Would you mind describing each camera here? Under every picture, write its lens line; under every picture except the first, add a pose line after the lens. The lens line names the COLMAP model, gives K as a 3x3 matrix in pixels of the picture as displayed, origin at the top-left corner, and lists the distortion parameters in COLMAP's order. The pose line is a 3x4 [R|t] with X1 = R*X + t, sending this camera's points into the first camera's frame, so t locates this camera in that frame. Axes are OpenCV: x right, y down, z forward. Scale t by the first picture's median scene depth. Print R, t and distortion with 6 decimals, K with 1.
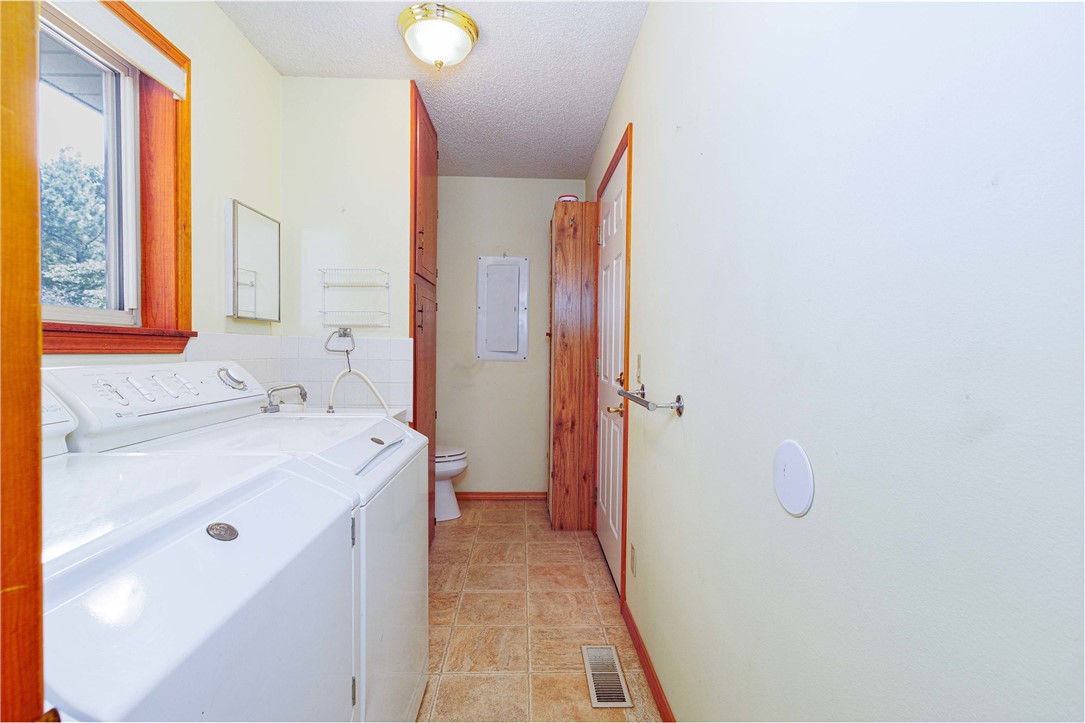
lens RADIAL K [[502.6, 0, 523.8], [0, 502.6, 360.0], [0, 0, 1]] dist [0.001287, 0.002466]
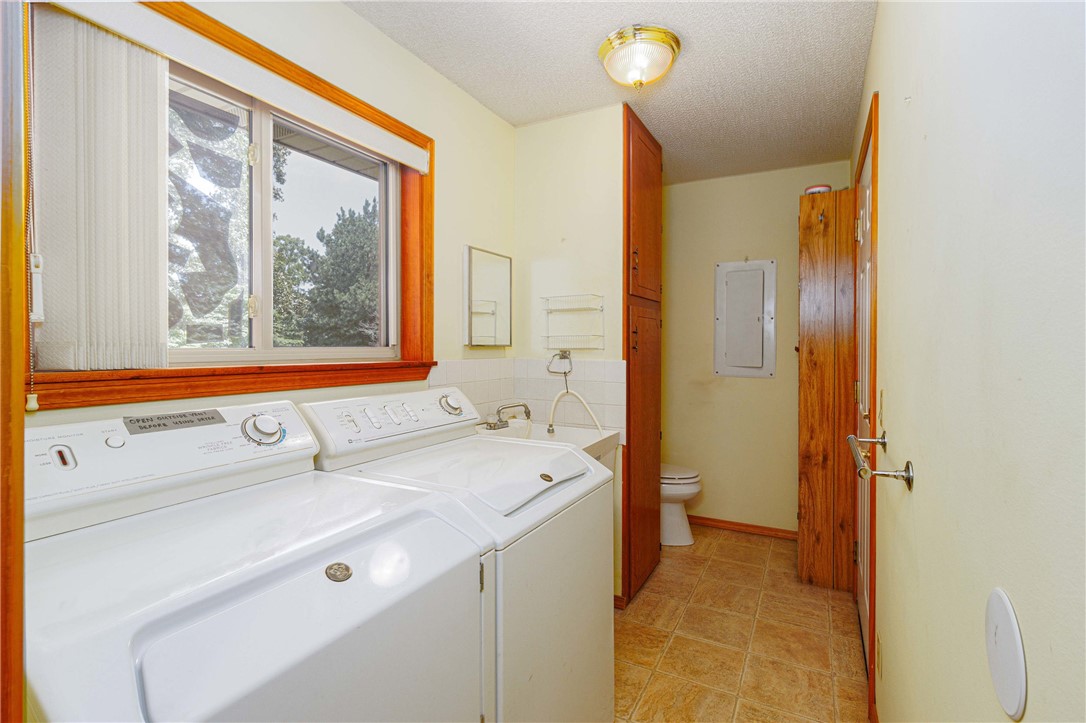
lens RADIAL K [[503.1, 0, 540.7], [0, 503.1, 348.3], [0, 0, 1]] dist [0.001287, 0.002466]
pose [[0.872333, -0.008747, -0.488834, 0.125240], [-0.000048, 0.999838, -0.017977, -0.051893], [0.488912, 0.015706, 0.872192, 0.053559]]
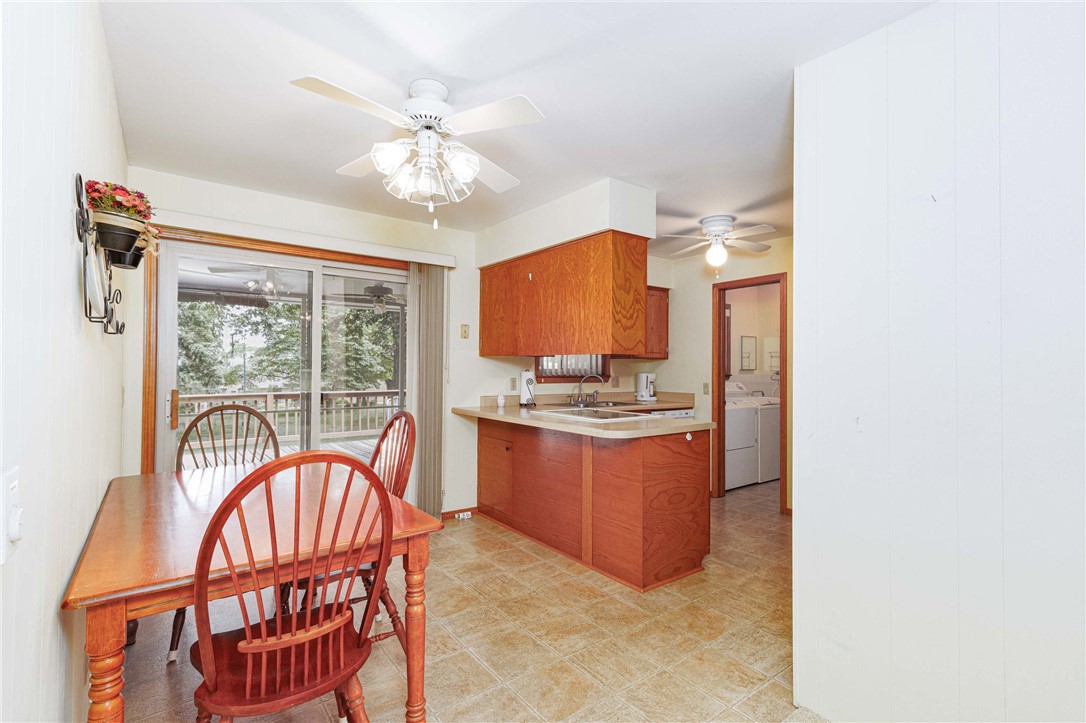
lens RADIAL K [[503.1, 0, 539.5], [0, 503.1, 361.2], [0, 0, 1]] dist [0.001287, 0.002466]
pose [[0.589862, -0.015906, -0.807347, 1.242098], [-0.015183, 0.999411, -0.030783, -0.014162], [0.807361, 0.030416, 0.589273, -1.919874]]
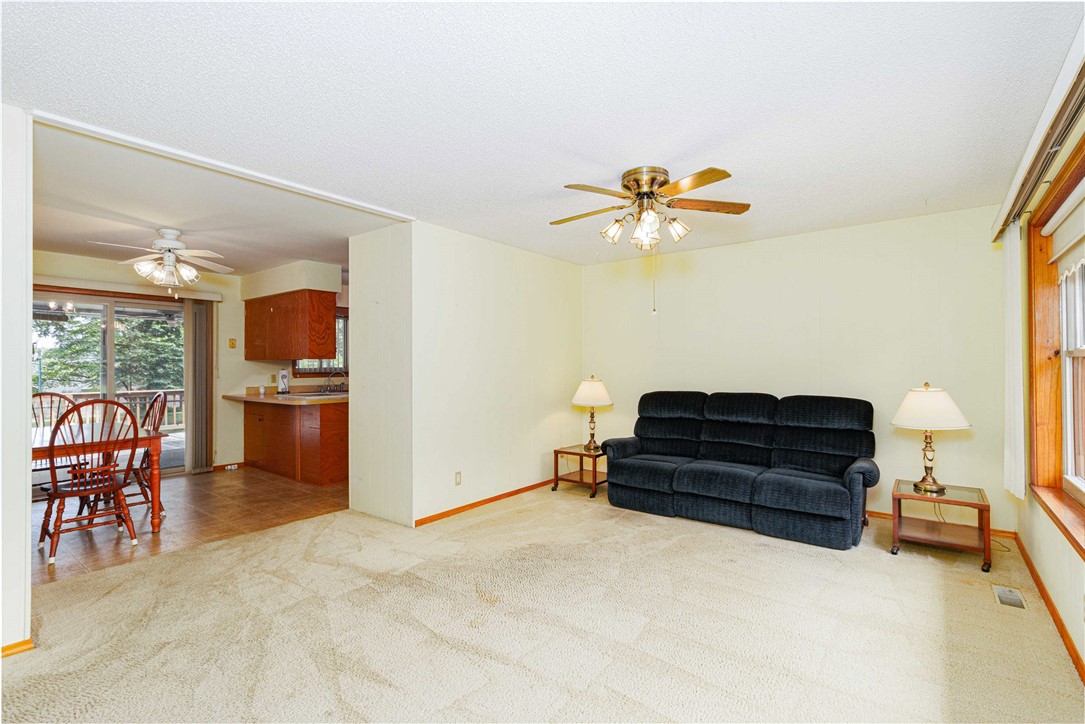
lens RADIAL K [[502.6, 0, 540.5], [0, 502.6, 358.6], [0, 0, 1]] dist [0.001287, 0.002466]
pose [[0.782812, -0.024068, -0.621792, 2.662351], [0.003634, 0.999411, -0.034110, 0.005476], [0.622247, 0.024443, 0.782439, -2.159811]]
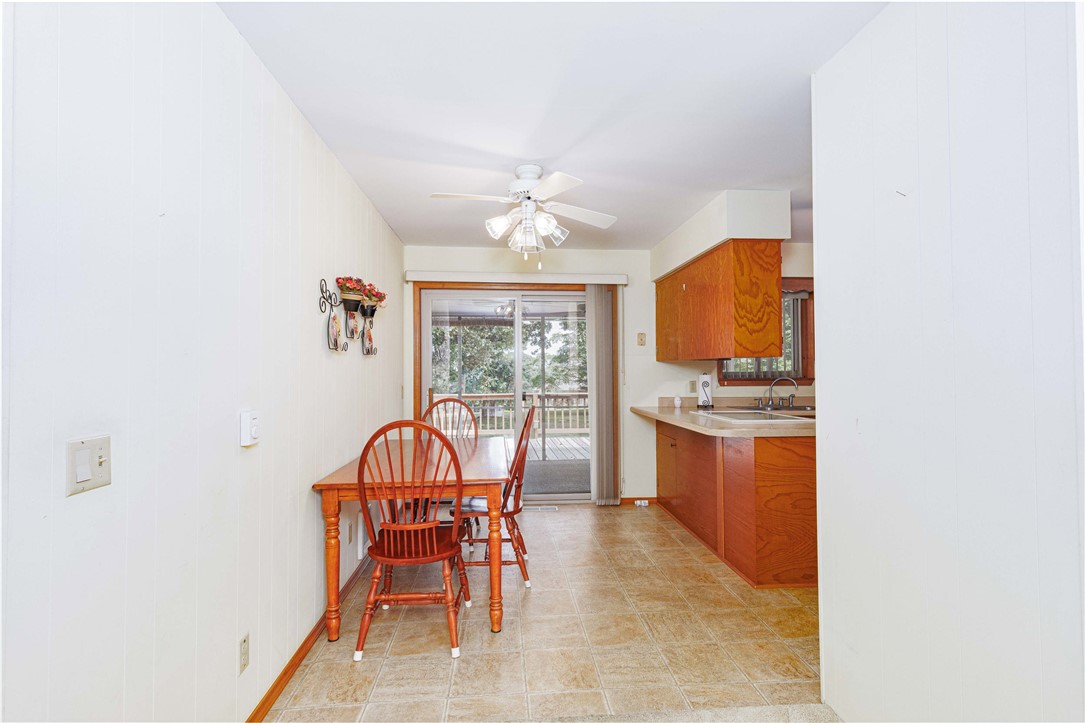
lens RADIAL K [[502.6, 0, 538.5], [0, 502.6, 360.2], [0, 0, 1]] dist [0.001287, 0.002466]
pose [[0.067062, -0.031928, -0.997238, 1.649258], [-0.013019, 0.999375, -0.032872, -0.016316], [0.997664, 0.015188, 0.066604, -1.600792]]
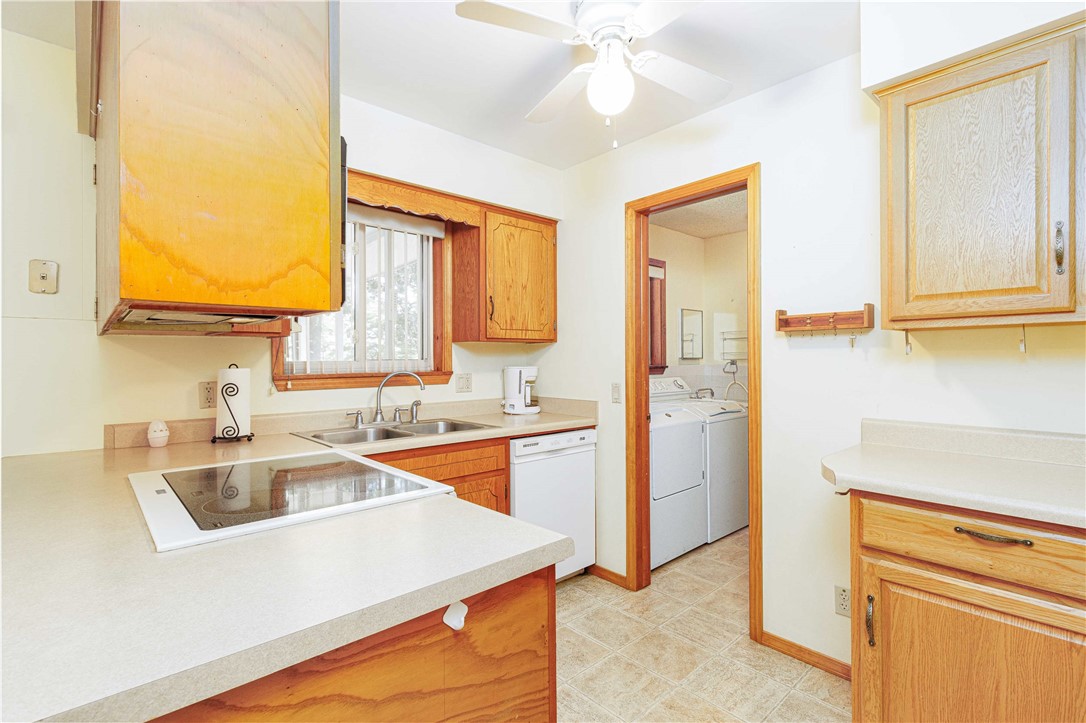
lens RADIAL K [[503.1, 0, 538.1], [0, 503.1, 360.6], [0, 0, 1]] dist [0.001287, 0.002466]
pose [[0.660198, -0.011339, -0.751006, 0.667374], [-0.000265, 0.999882, -0.015330, -0.033947], [0.751091, 0.010320, 0.660117, -0.946645]]
